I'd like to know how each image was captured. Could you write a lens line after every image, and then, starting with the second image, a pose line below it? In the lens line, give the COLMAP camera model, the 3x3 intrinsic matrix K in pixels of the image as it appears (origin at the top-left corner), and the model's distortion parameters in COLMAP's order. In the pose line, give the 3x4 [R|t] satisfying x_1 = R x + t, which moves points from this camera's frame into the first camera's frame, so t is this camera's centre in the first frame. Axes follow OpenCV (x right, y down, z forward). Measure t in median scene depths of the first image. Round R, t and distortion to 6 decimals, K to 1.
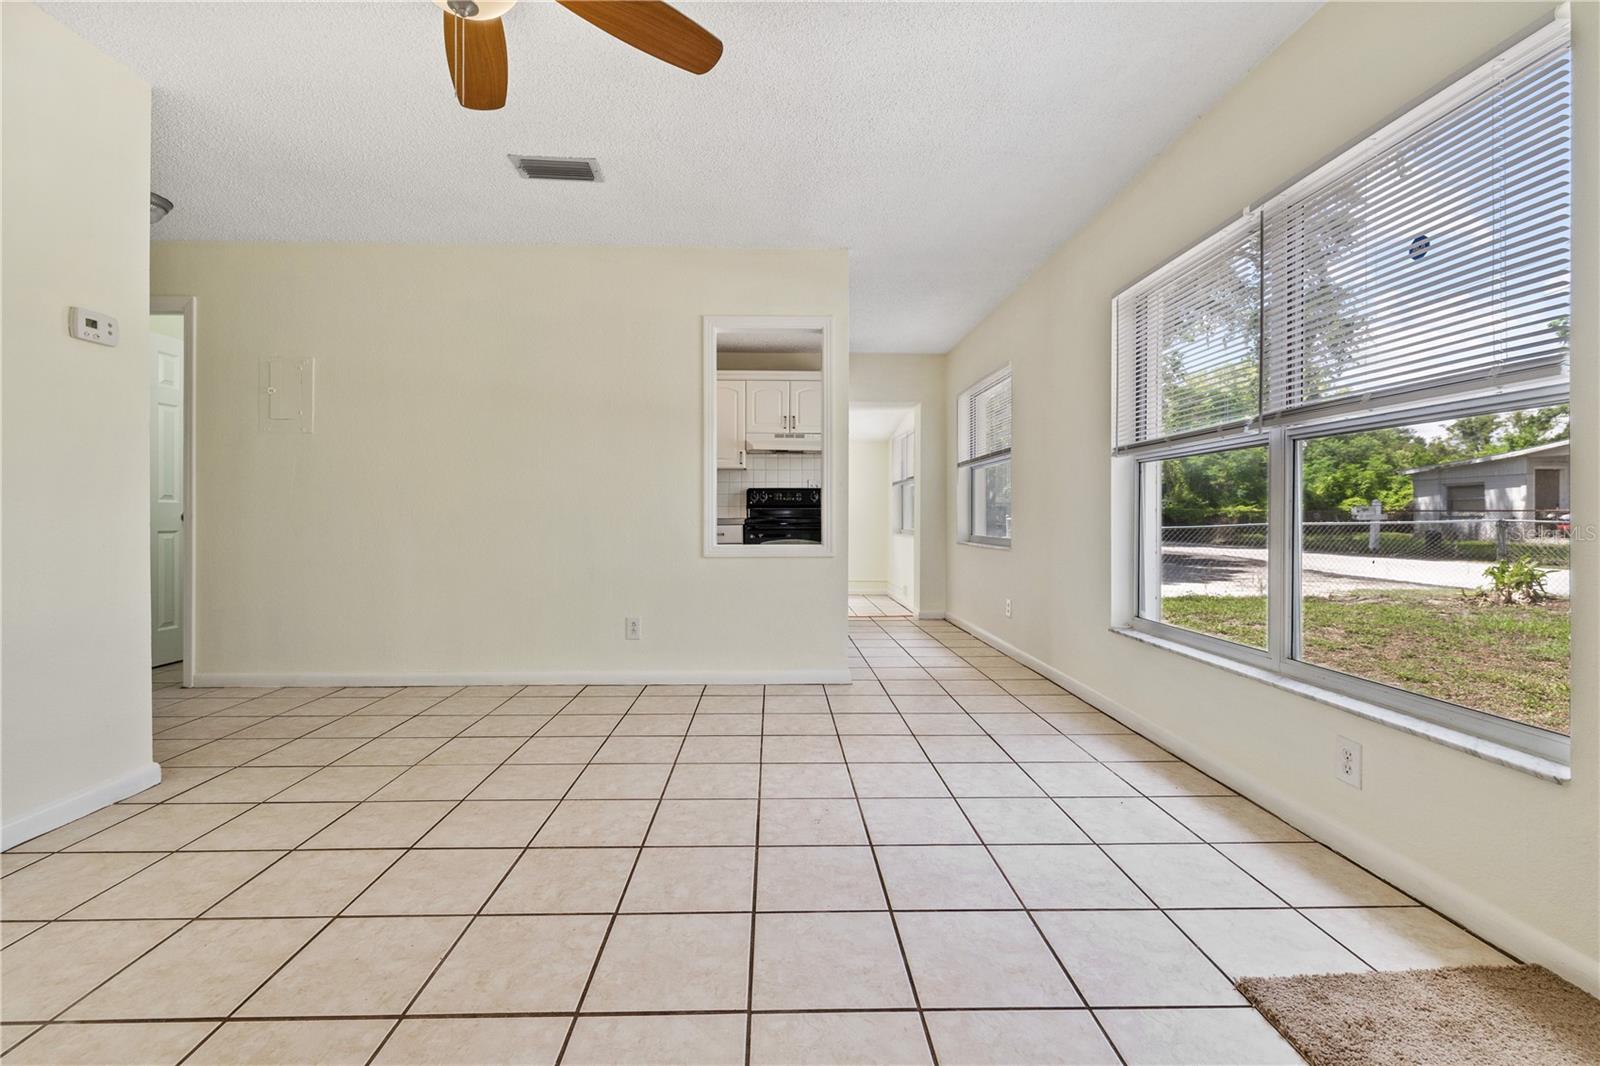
lens RADIAL K [[688.8, 0, 792.8], [0, 688.8, 513.5], [0, 0, 1]] dist [-0.002909, -0.000348]
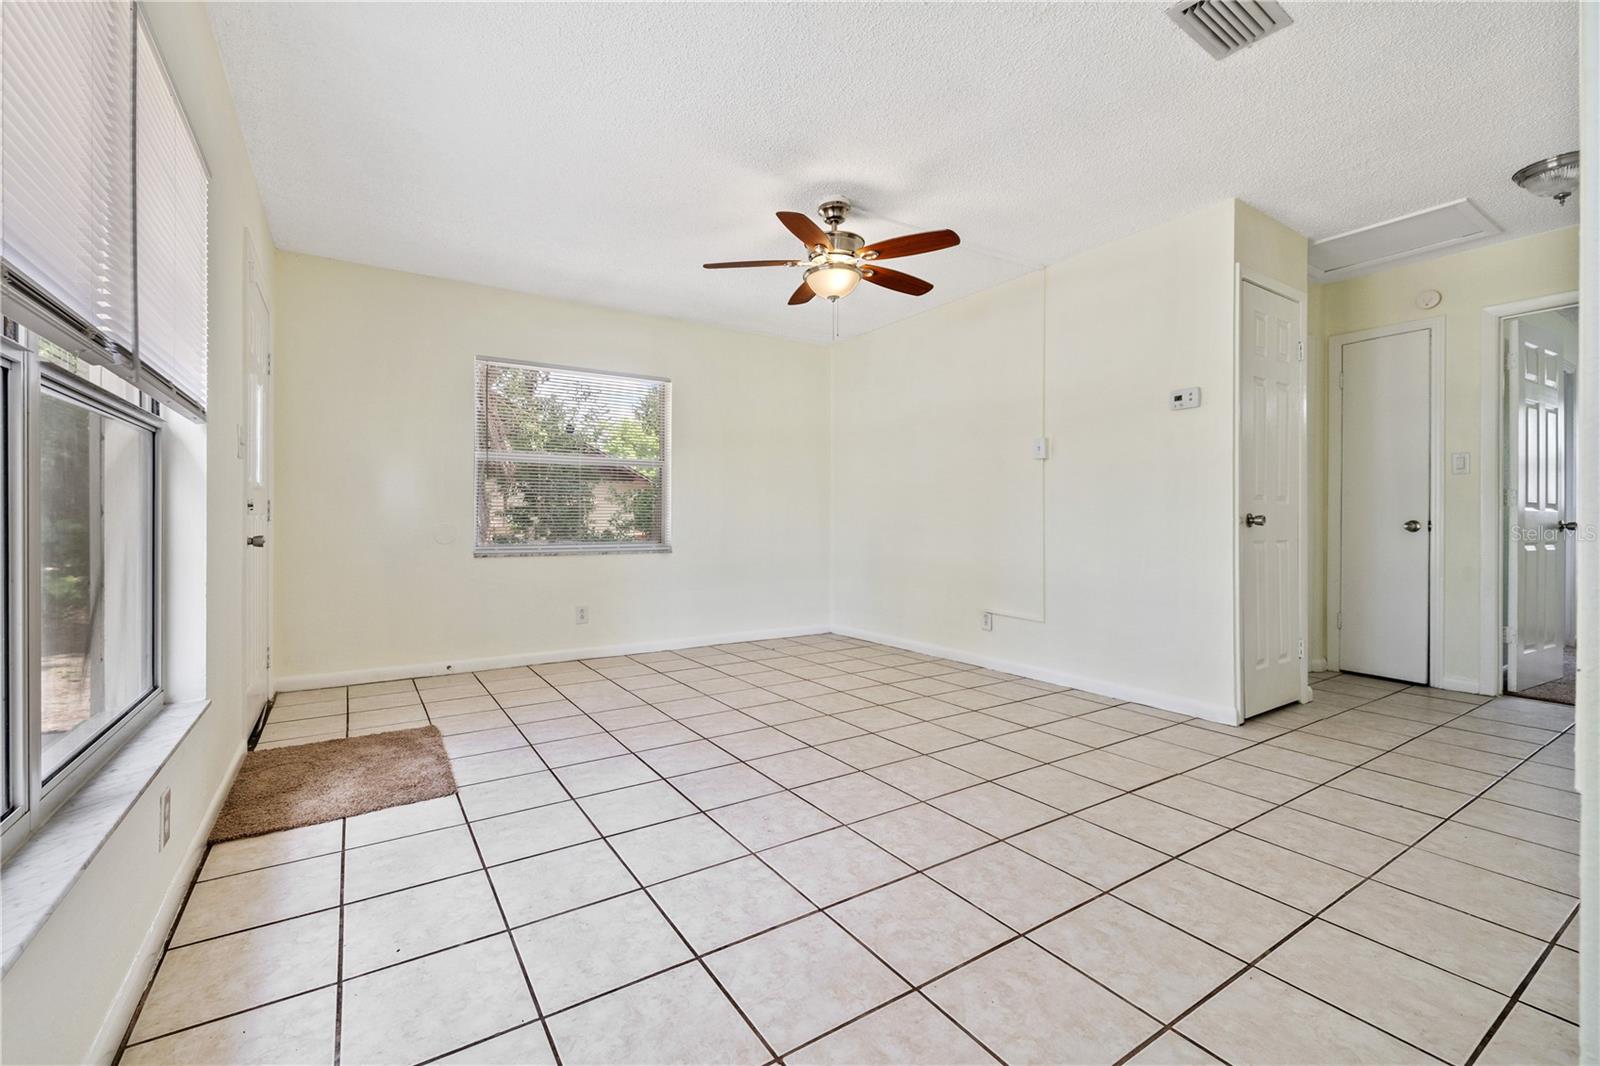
lens RADIAL K [[688.8, 0, 792.8], [0, 688.8, 513.5], [0, 0, 1]] dist [-0.002909, -0.000348]
pose [[-0.854716, -0.006988, -0.519049, 0.429784], [-0.003006, 0.999959, -0.008512, 0.000699], [0.519087, -0.005715, -0.854702, 1.520262]]
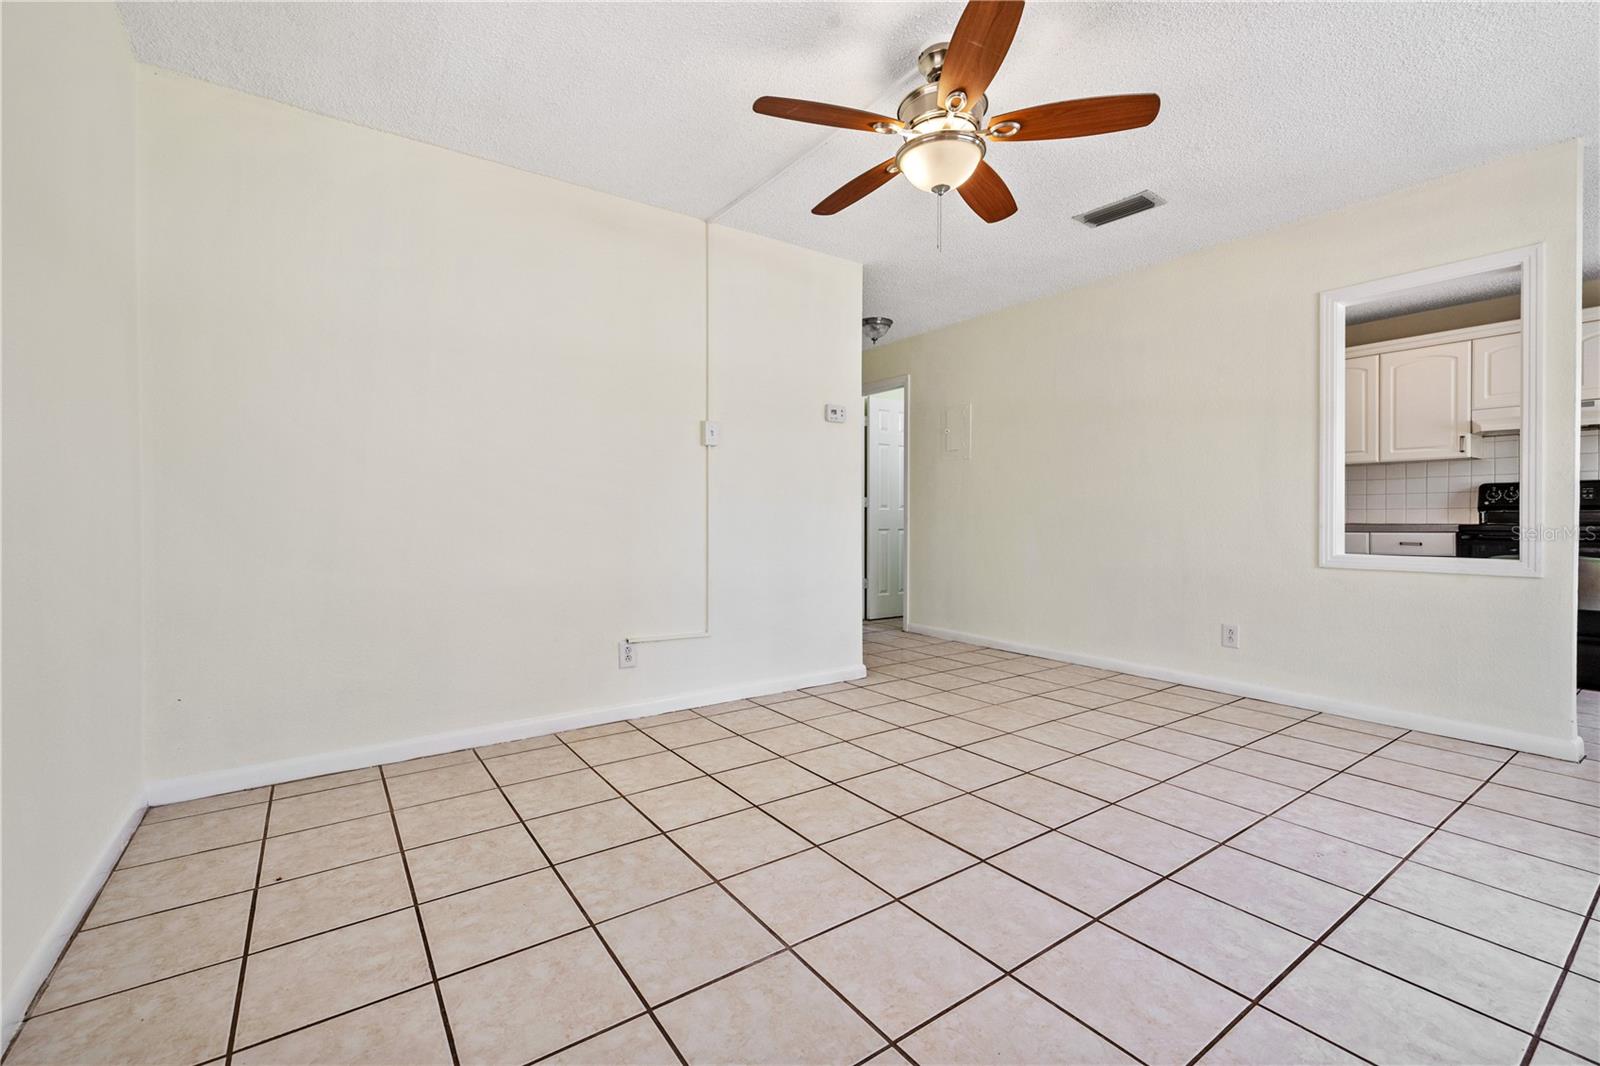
lens RADIAL K [[674.7, 0, 783.7], [0, 674.7, 519.0], [0, 0, 1]] dist [0.001496, 0.000476]
pose [[0.547489, 0.001565, -0.836812, 0.317043], [-0.000243, 0.999999, 0.001711, 0.000829], [0.836813, -0.000734, 0.547488, -0.066792]]
